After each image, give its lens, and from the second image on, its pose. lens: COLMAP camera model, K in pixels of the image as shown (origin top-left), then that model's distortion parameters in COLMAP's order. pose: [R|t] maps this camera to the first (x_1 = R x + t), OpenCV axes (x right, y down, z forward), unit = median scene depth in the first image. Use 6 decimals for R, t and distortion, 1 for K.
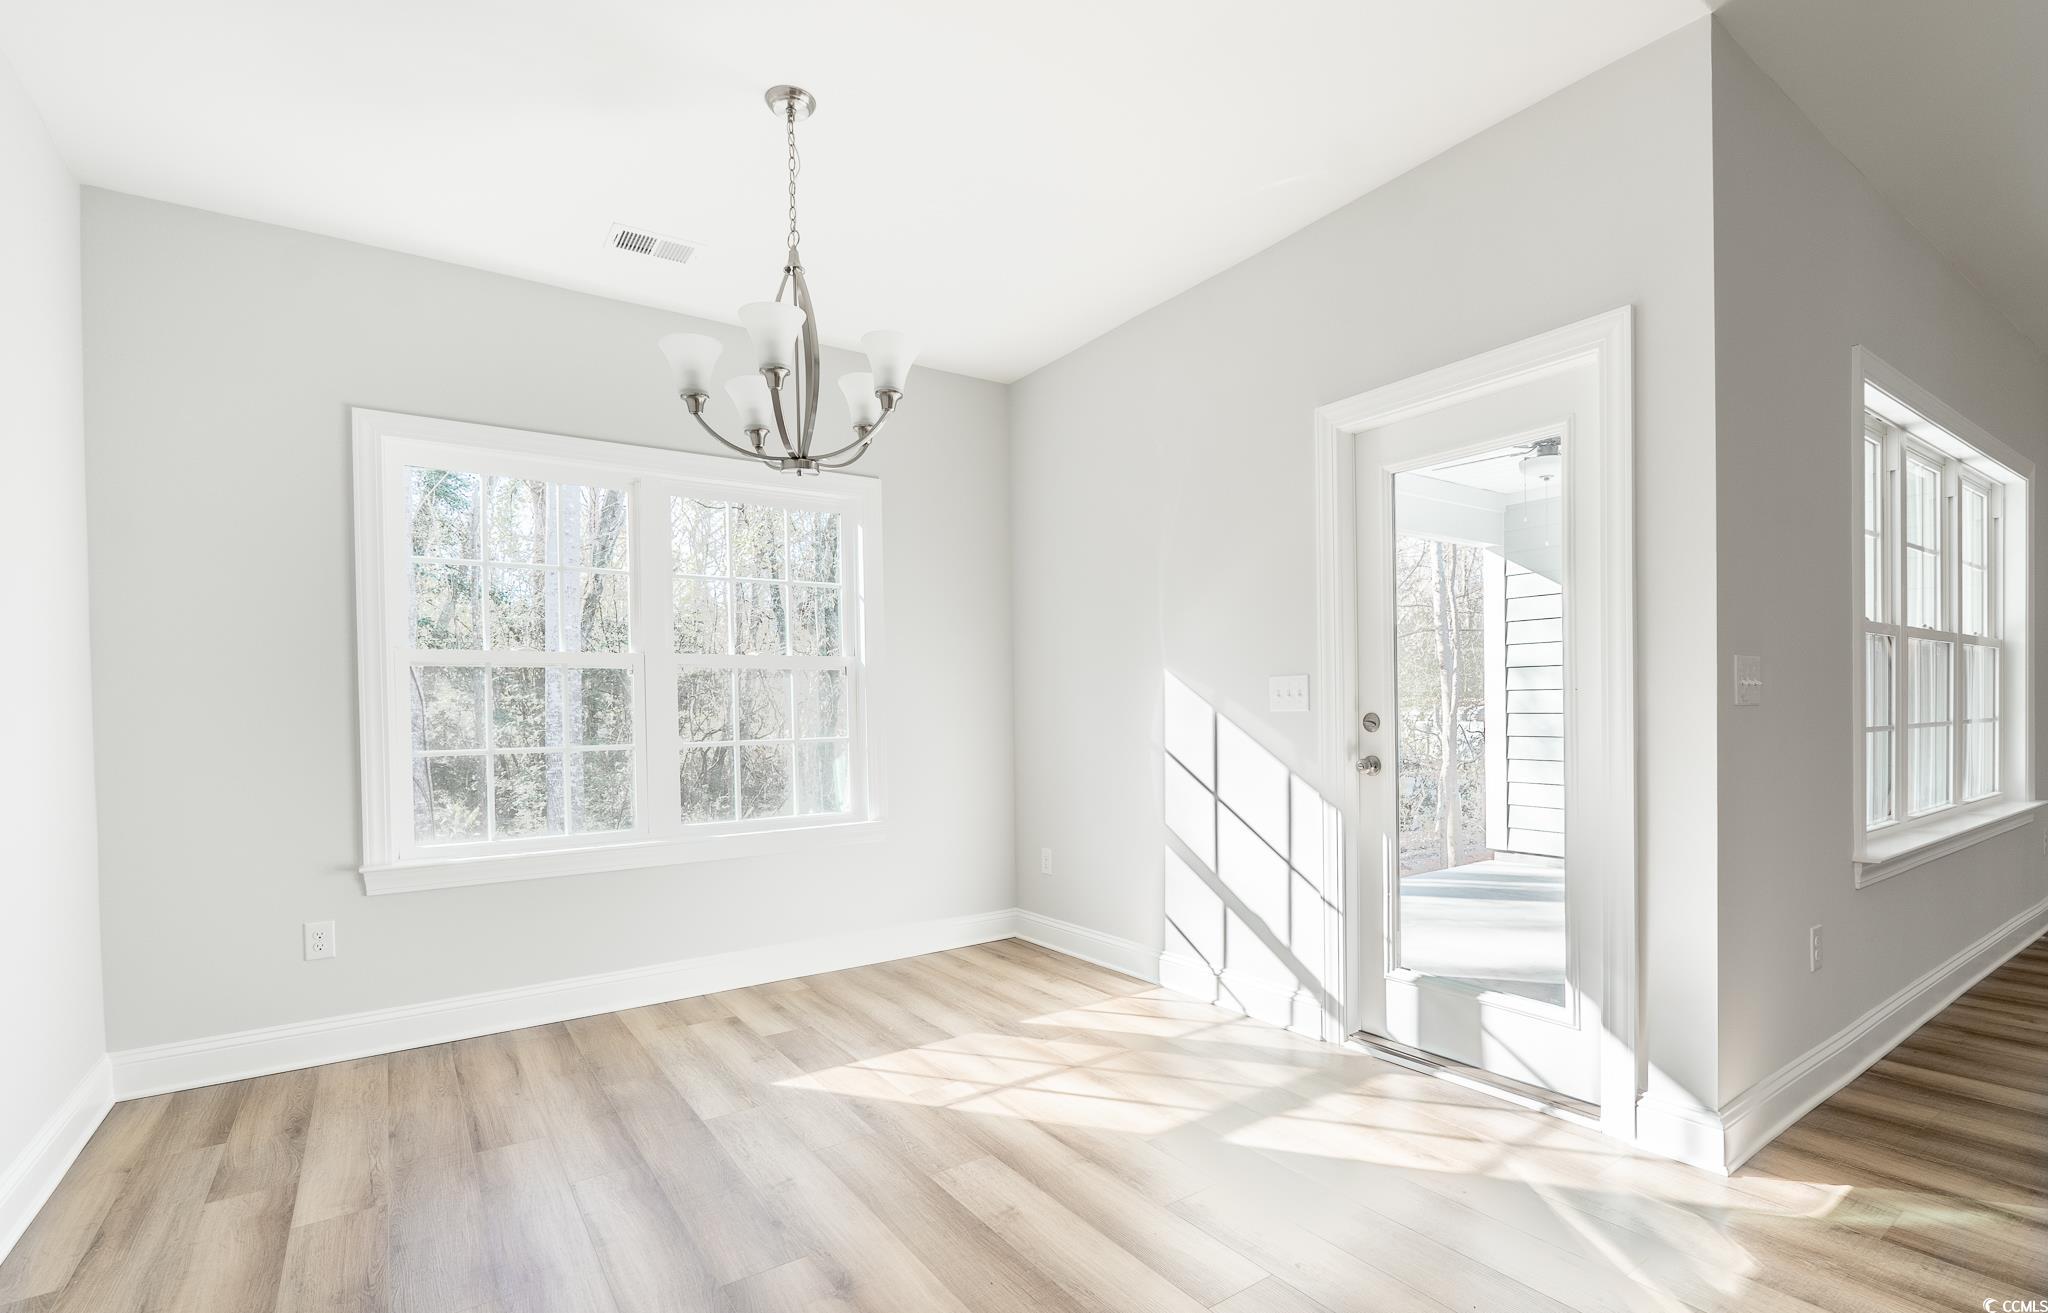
lens RADIAL K [[948.5, 0, 960.5], [0, 948.5, 727.5], [0, 0, 1]] dist [-0.001973, -0.000108]
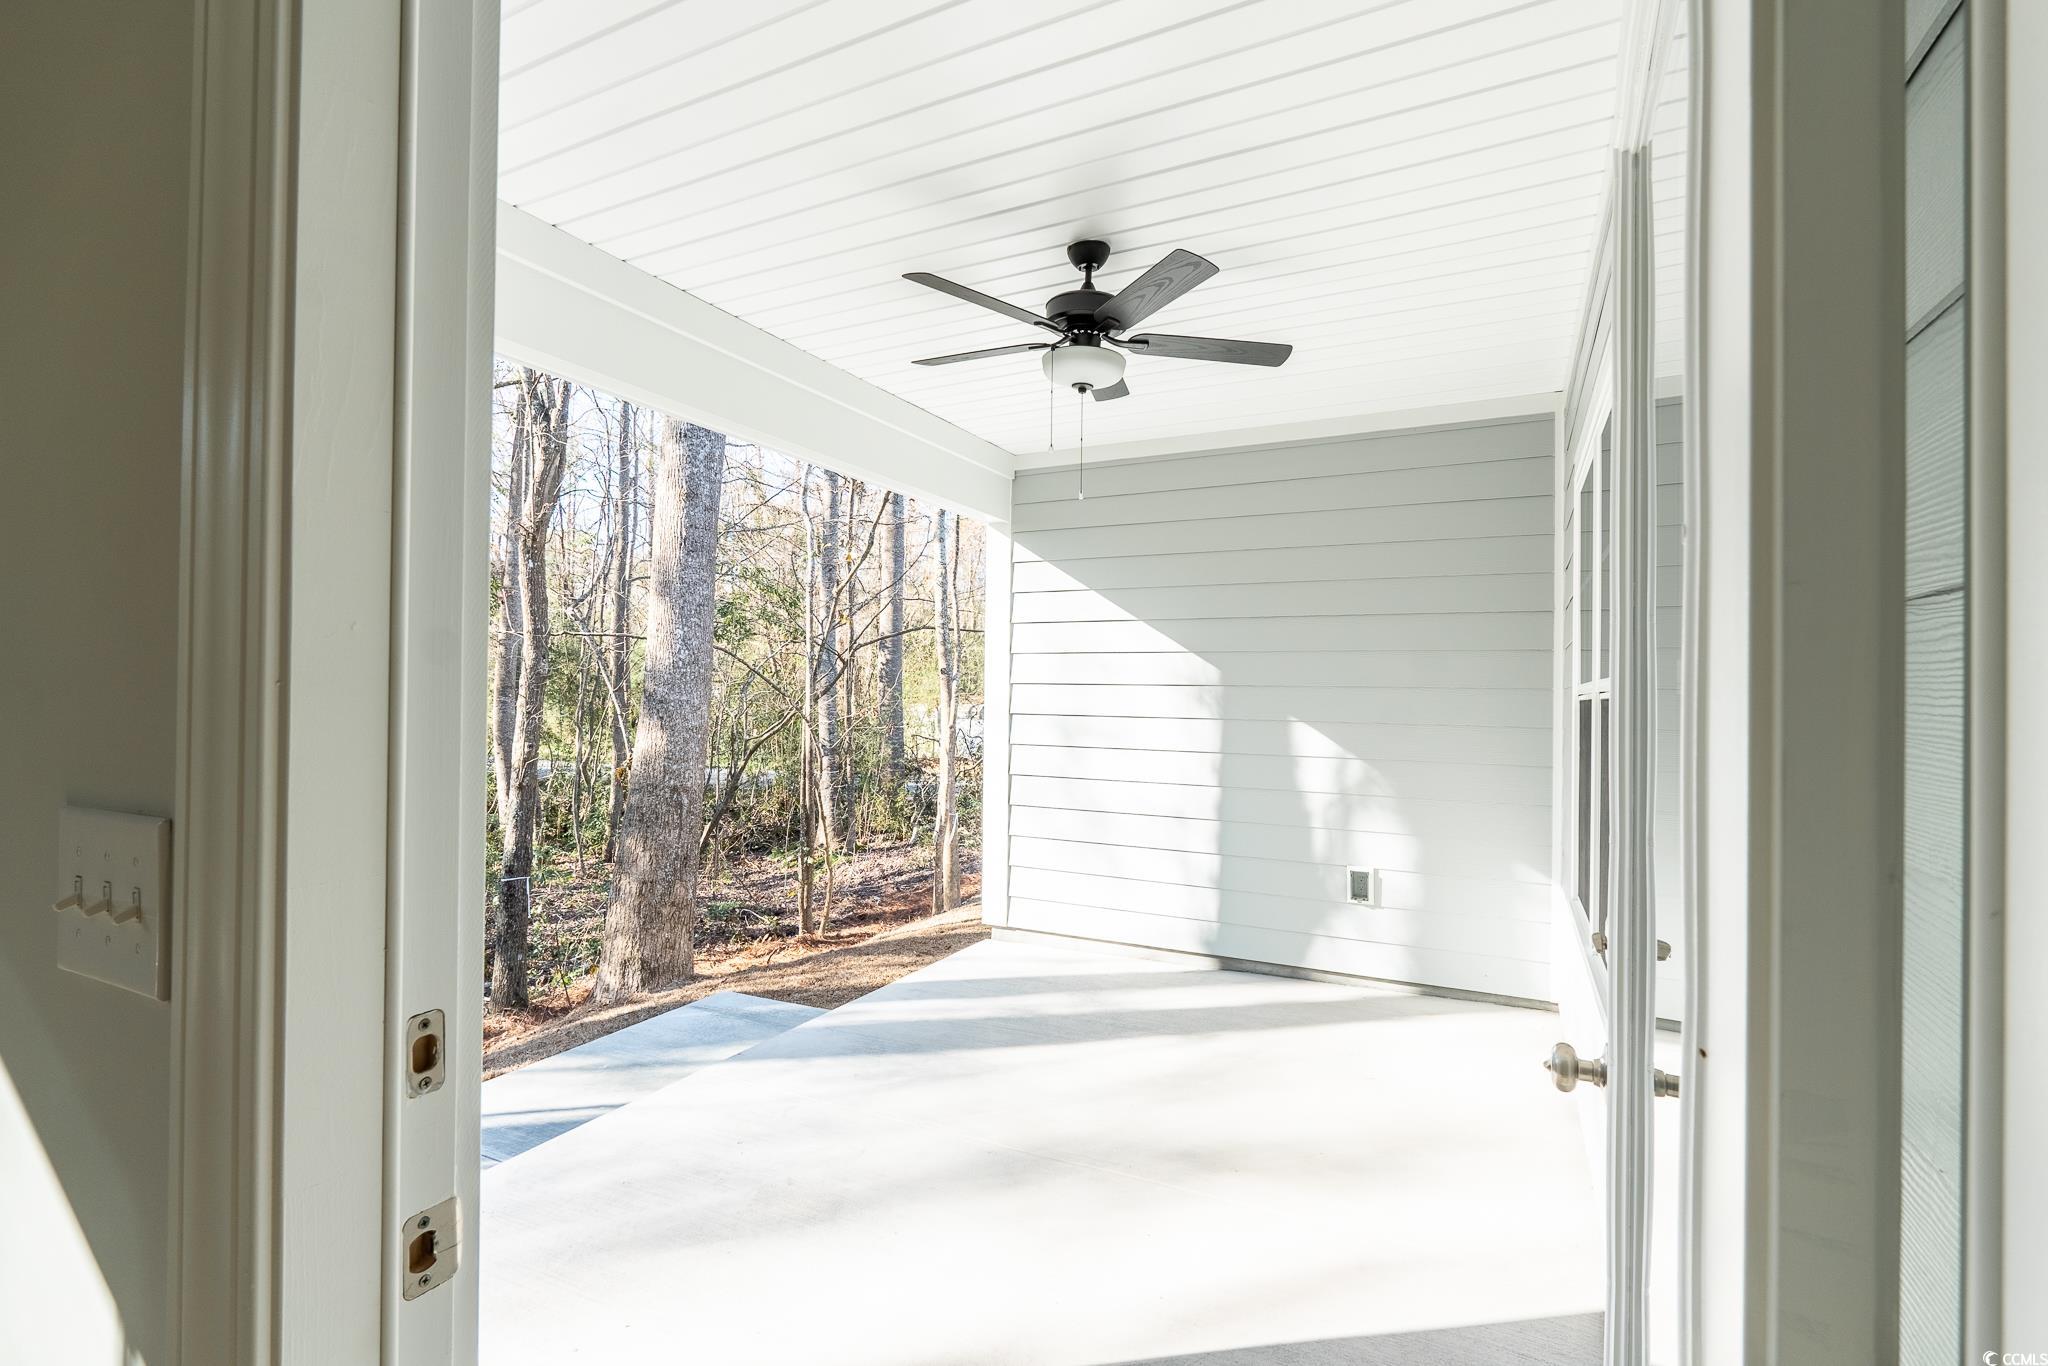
lens RADIAL K [[935.2, 0, 1036.2], [0, 935.2, 685.3], [0, 0, 1]] dist [-0.004511, 0.000347]
pose [[0.845816, 0.032364, 0.532492, 0.388405], [-0.017337, 0.999298, -0.033197, -0.073720], [-0.533193, 0.018847, 0.845784, 0.708928]]
